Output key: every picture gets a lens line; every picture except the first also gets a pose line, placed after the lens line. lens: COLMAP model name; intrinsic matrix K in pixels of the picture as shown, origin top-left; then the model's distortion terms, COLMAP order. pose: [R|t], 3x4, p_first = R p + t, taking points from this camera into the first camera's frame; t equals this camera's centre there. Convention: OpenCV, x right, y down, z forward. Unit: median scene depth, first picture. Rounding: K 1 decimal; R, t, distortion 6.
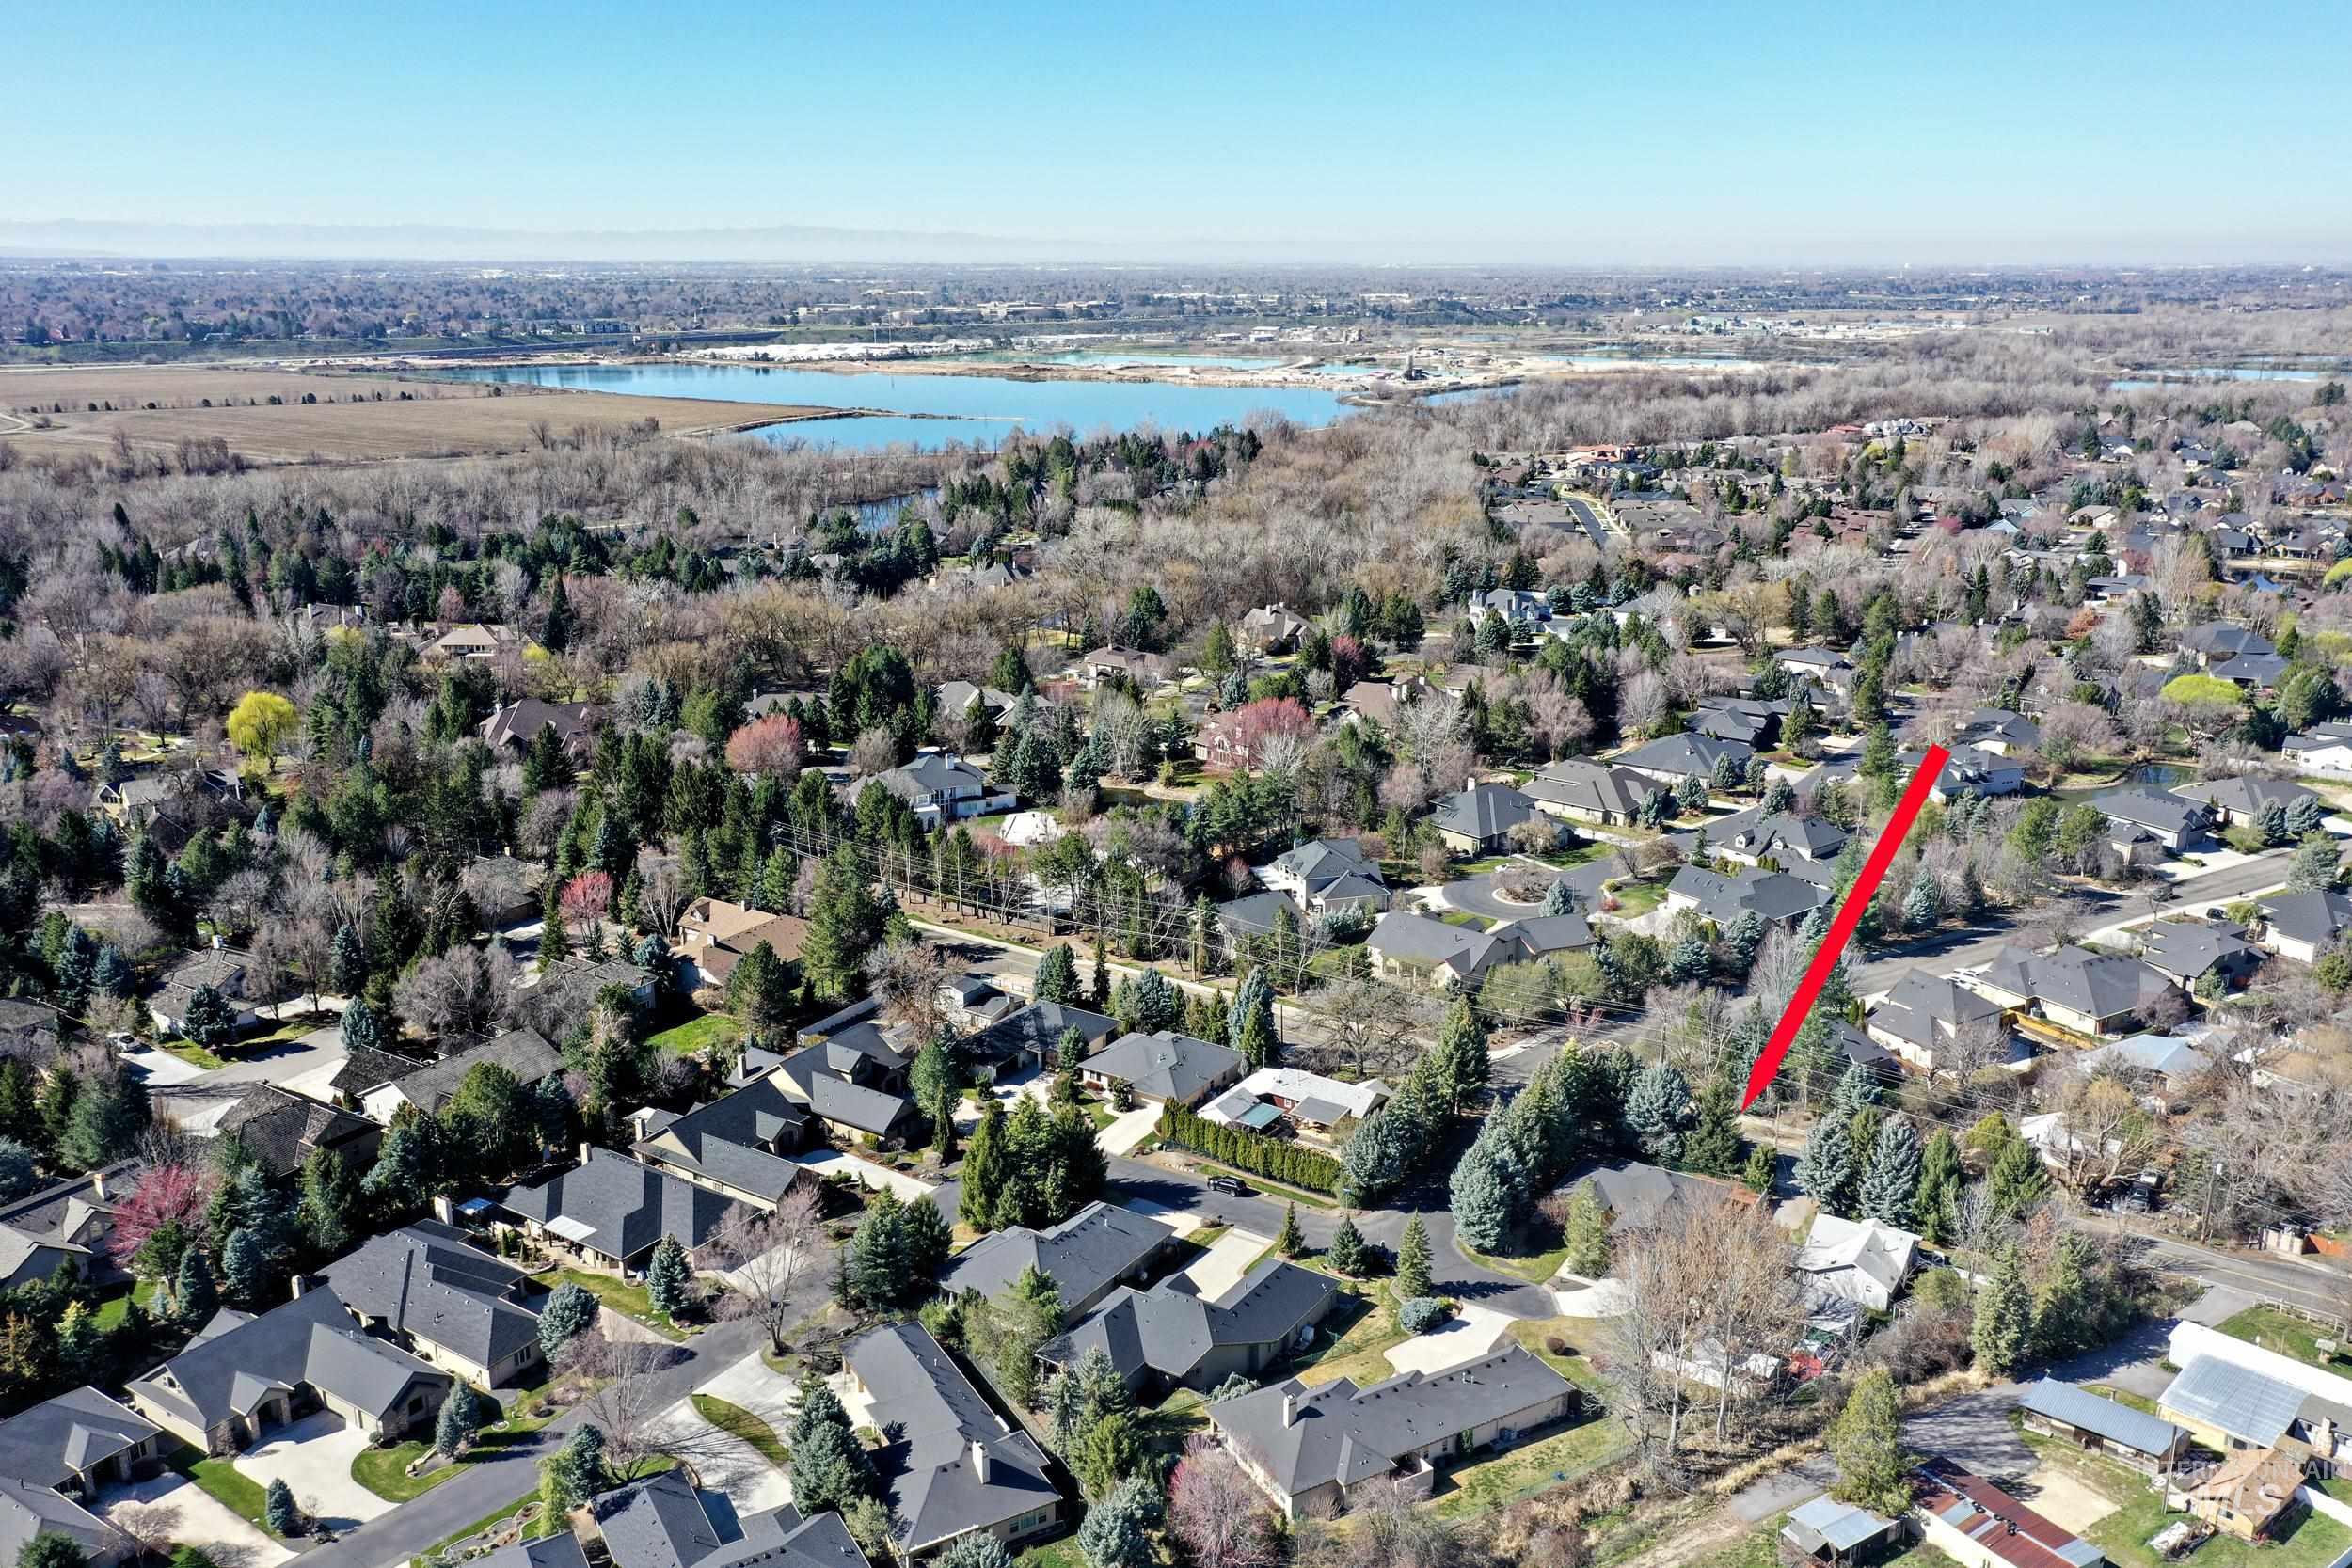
lens RADIAL K [[1866.7, 0, 1170.4], [0, 1866.7, 797.4], [0, 0, 1]] dist [0.021012, 0.008000]
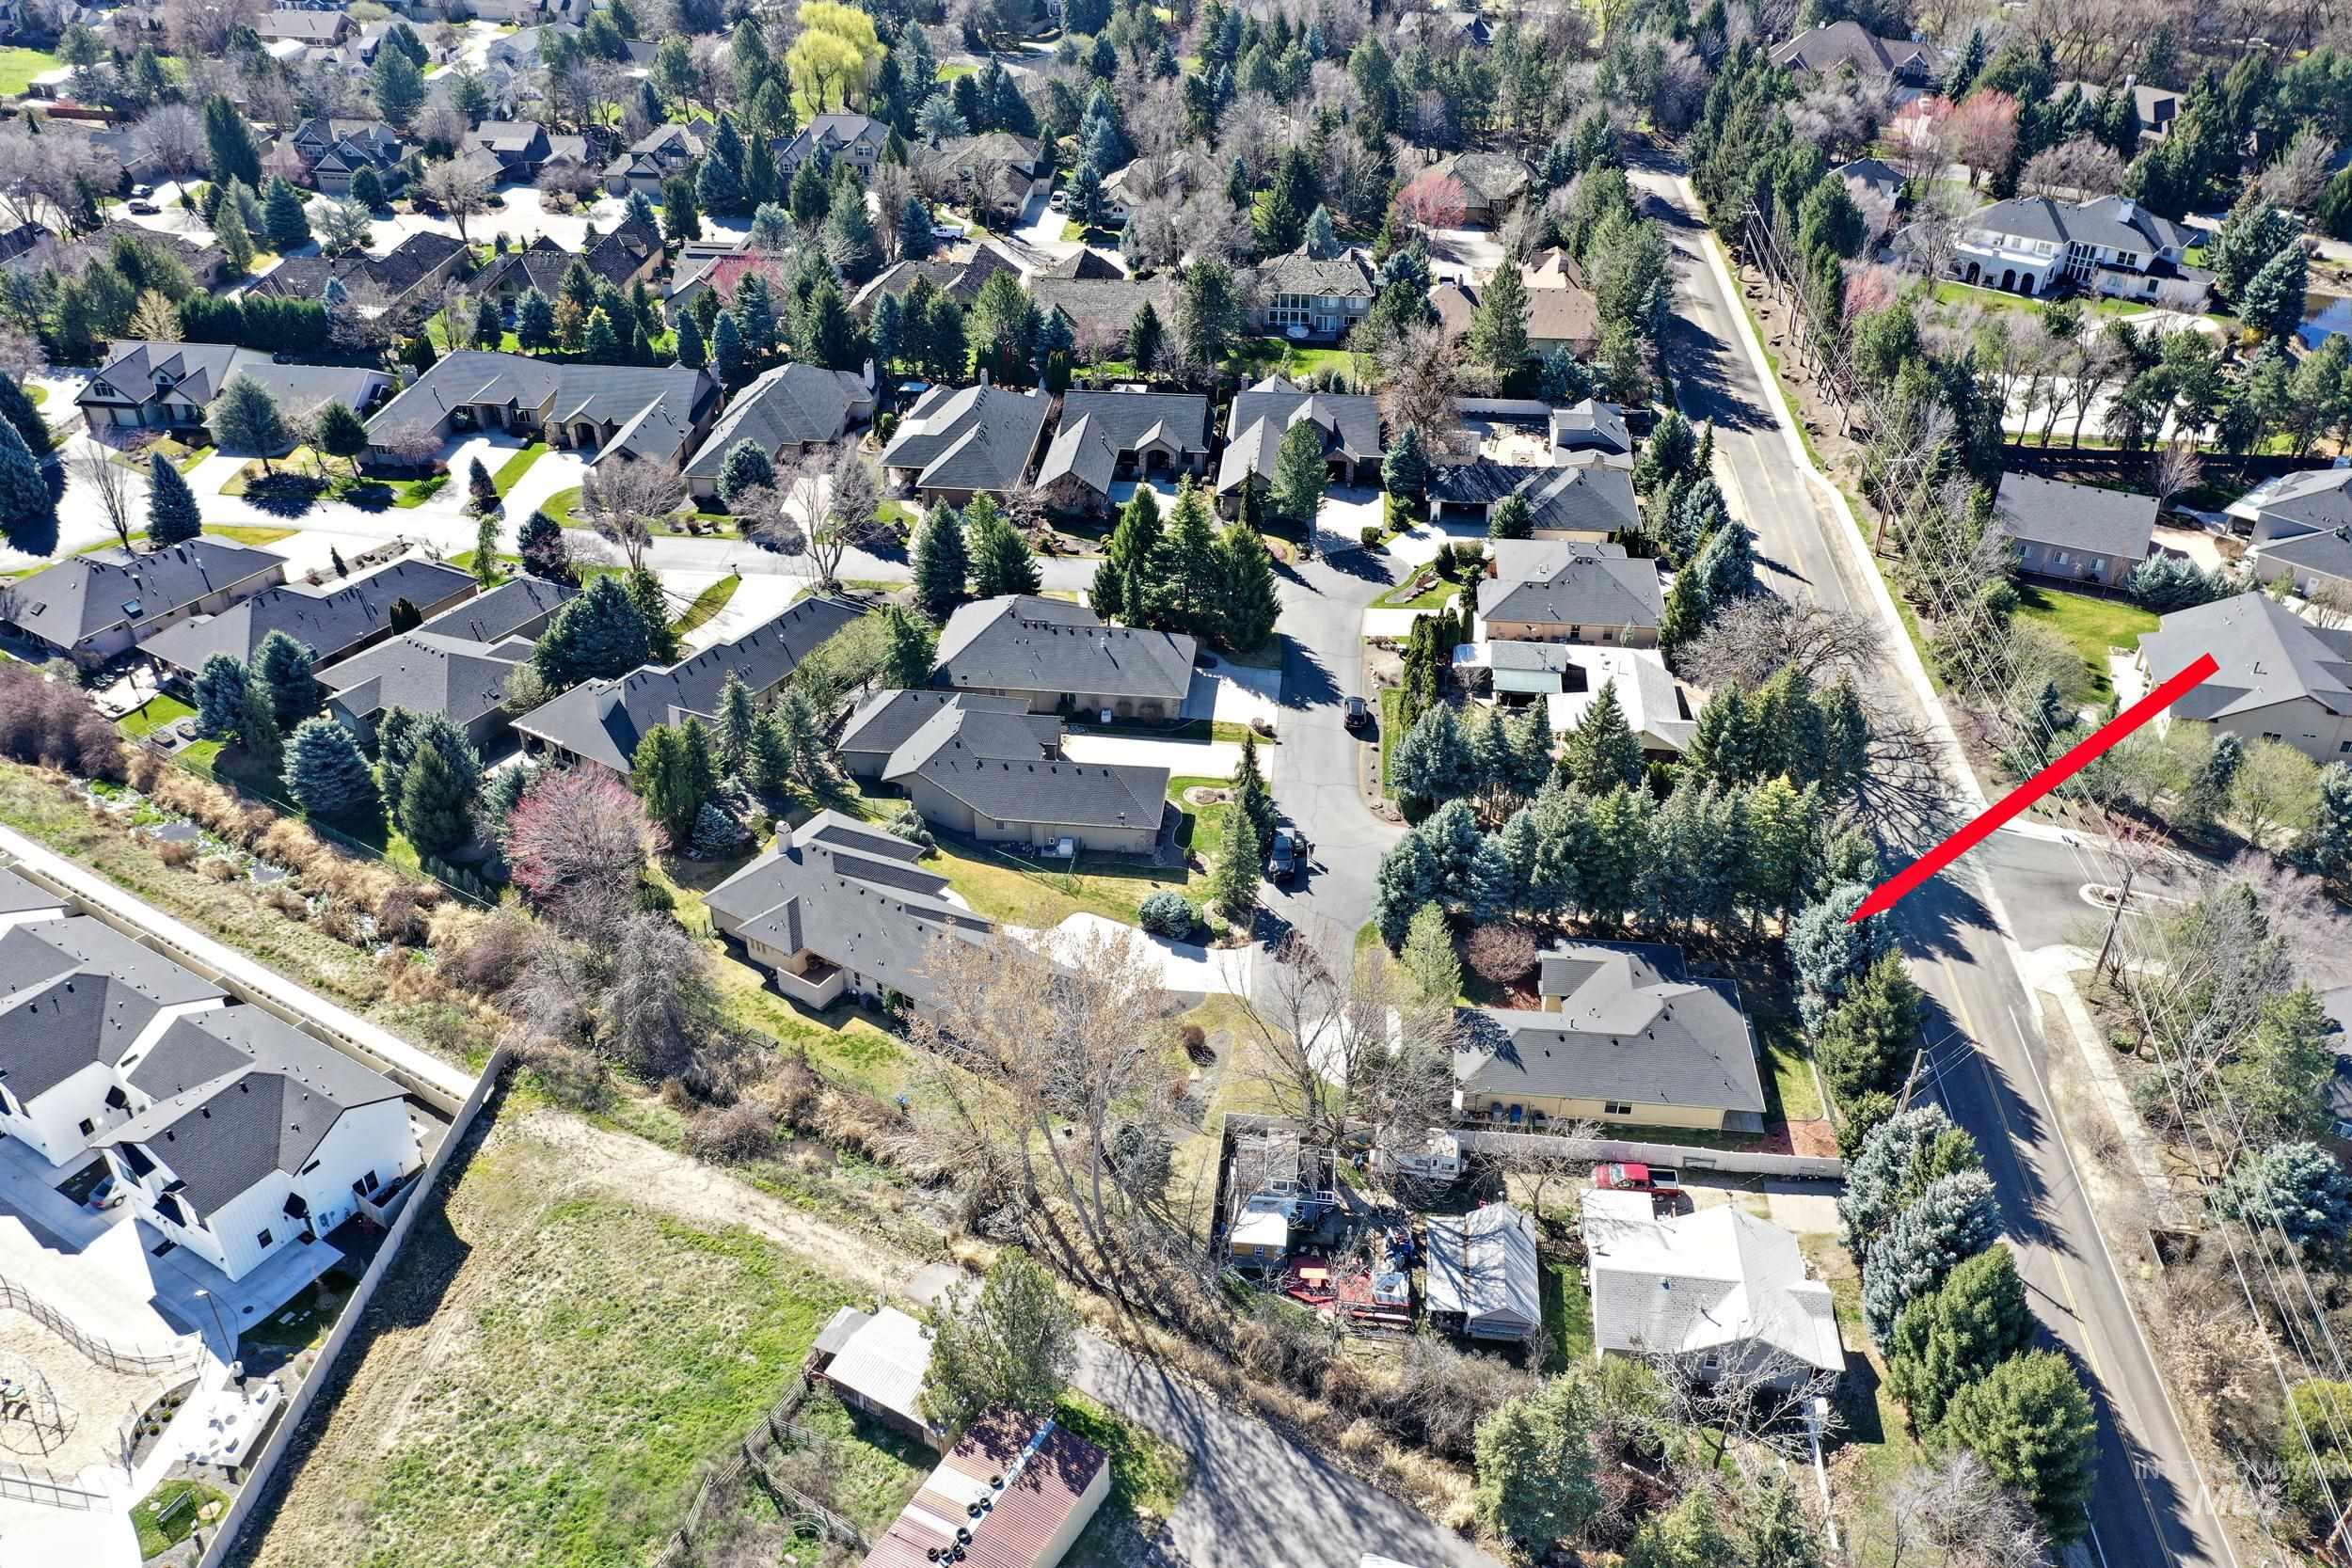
lens RADIAL K [[1866.7, 0, 1178.2], [0, 1866.7, 774.6], [0, 0, 1]] dist [0.021012, 0.008000]
pose [[0.464781, 0.498065, -0.732058, 0.548429], [-0.248313, 0.866929, 0.432174, -0.080651], [0.849893, -0.019087, 0.526609, 0.509444]]
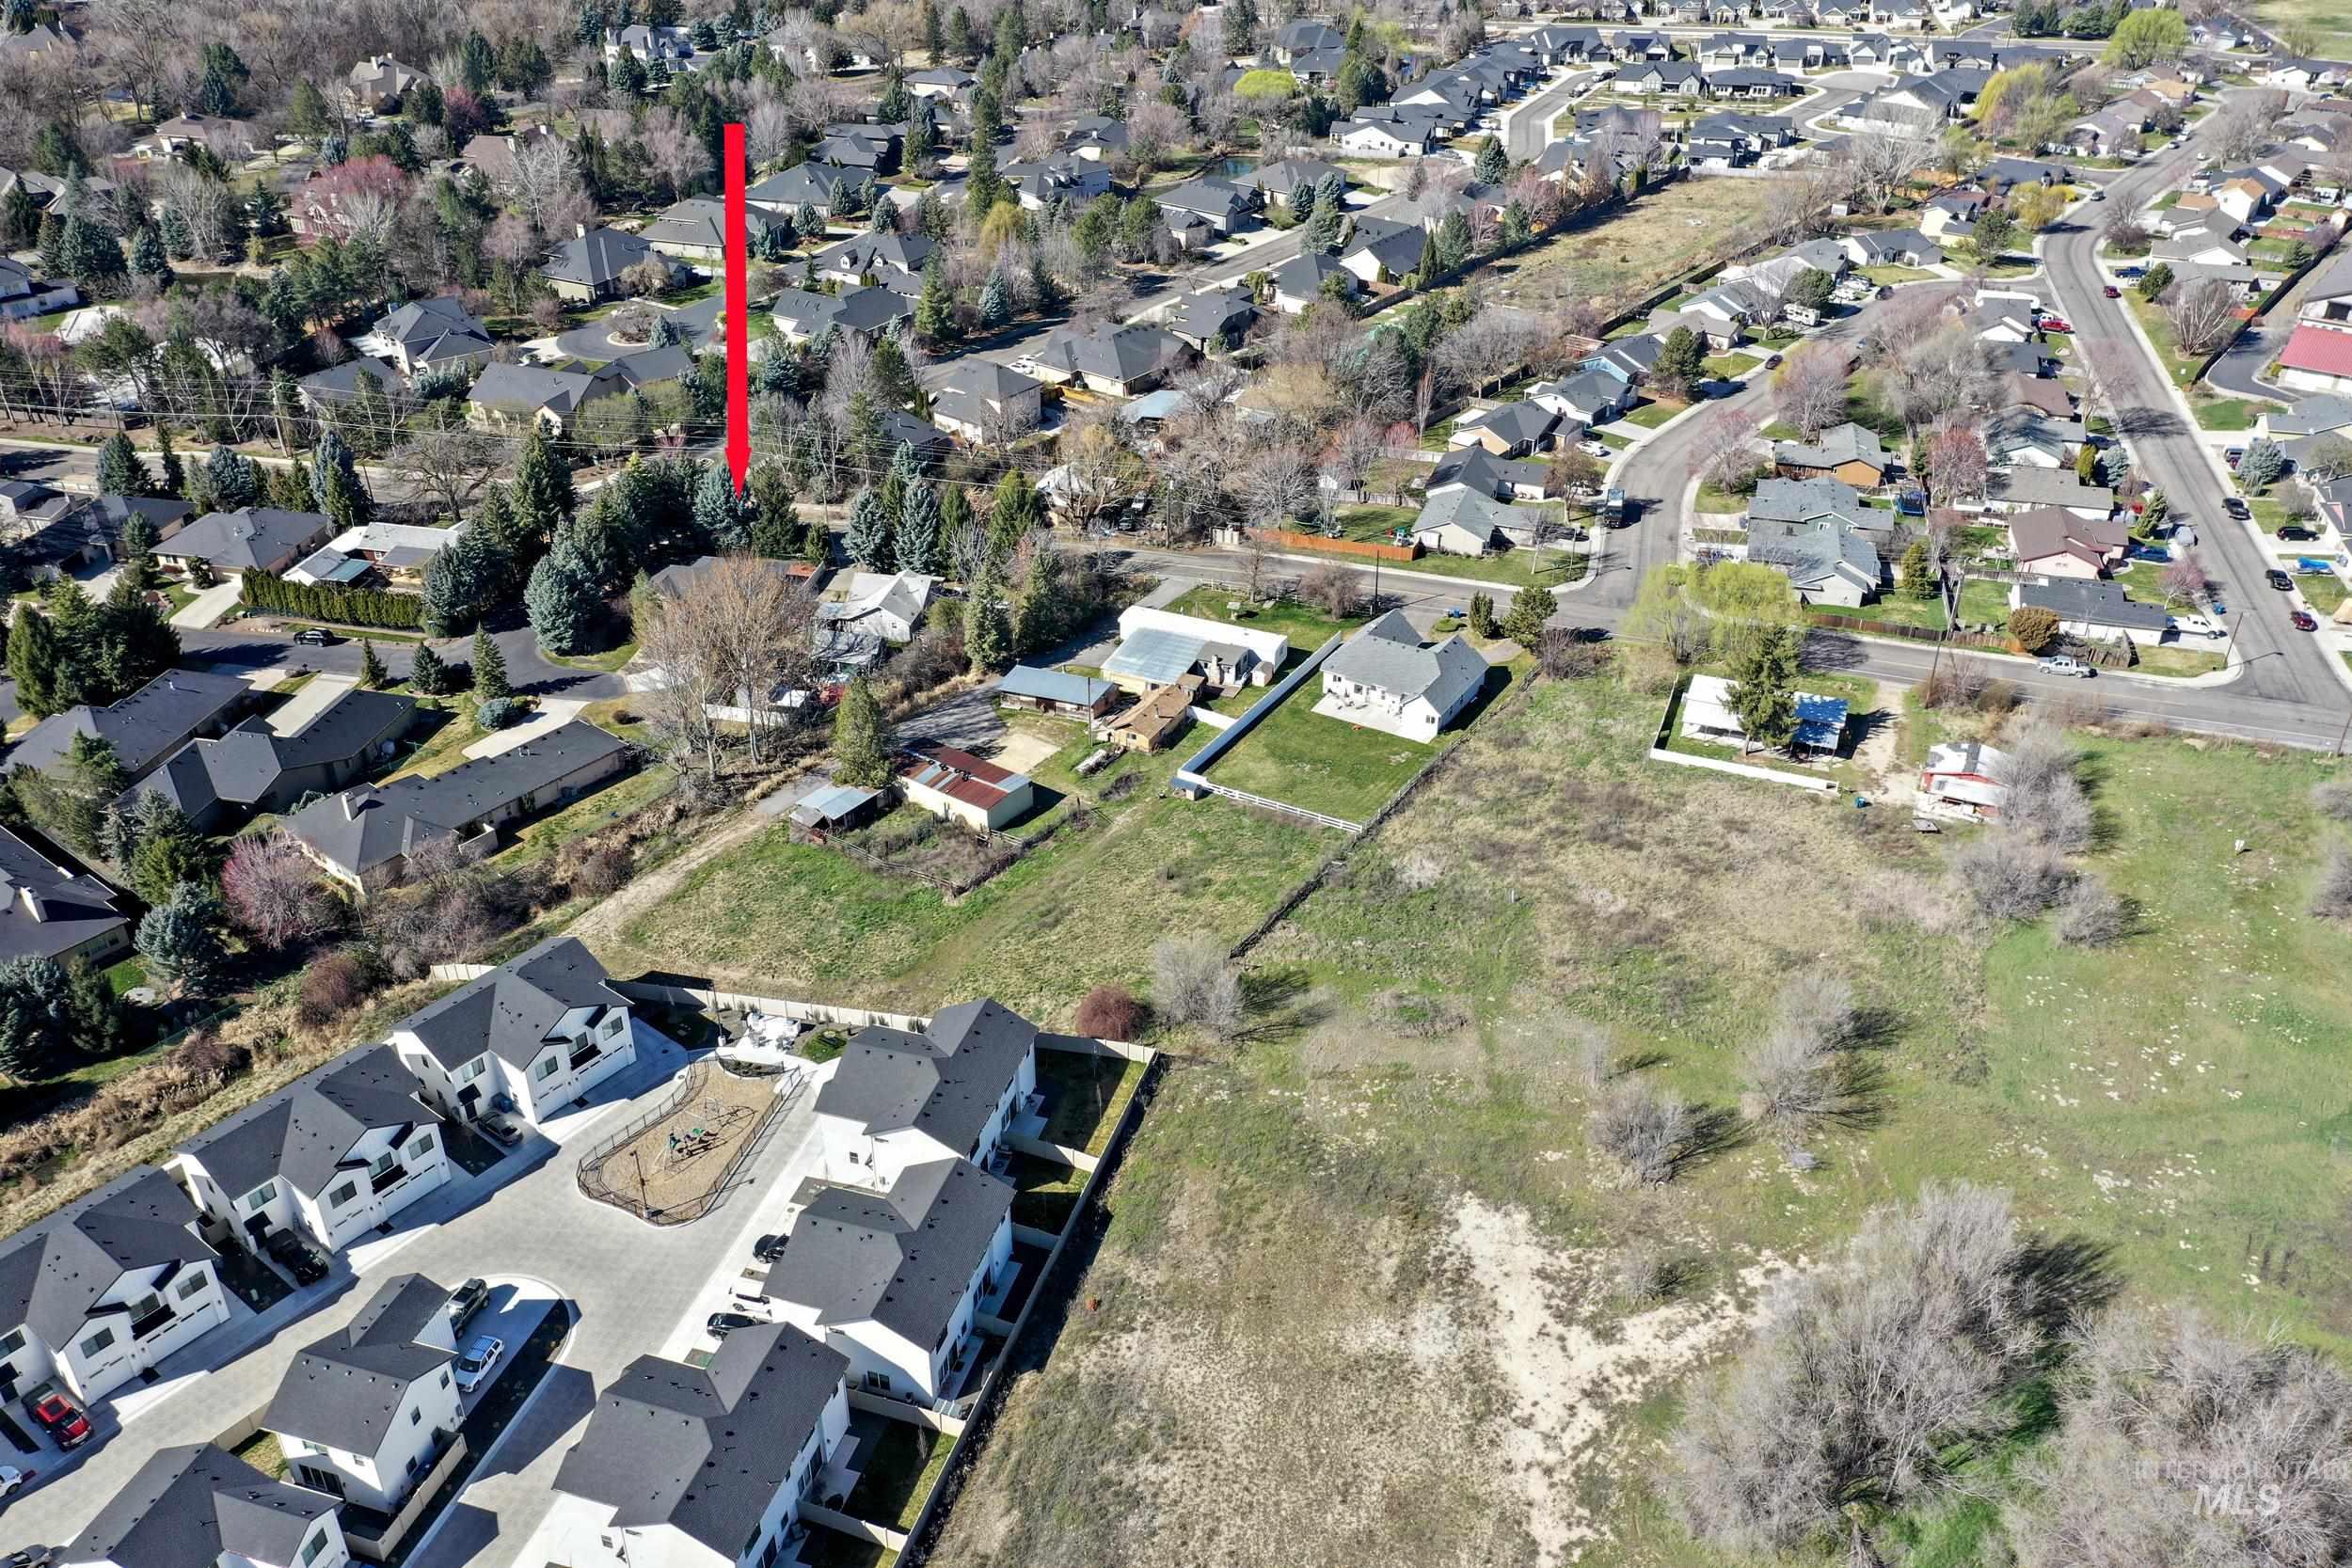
lens RADIAL K [[1866.7, 0, 1158.6], [0, 1866.7, 778.3], [0, 0, 1]] dist [0.021012, 0.008000]
pose [[0.928989, -0.188640, 0.318424, 0.114144], [0.098471, 0.955326, 0.278667, 0.036408], [-0.356767, -0.227523, 0.906063, -0.122883]]
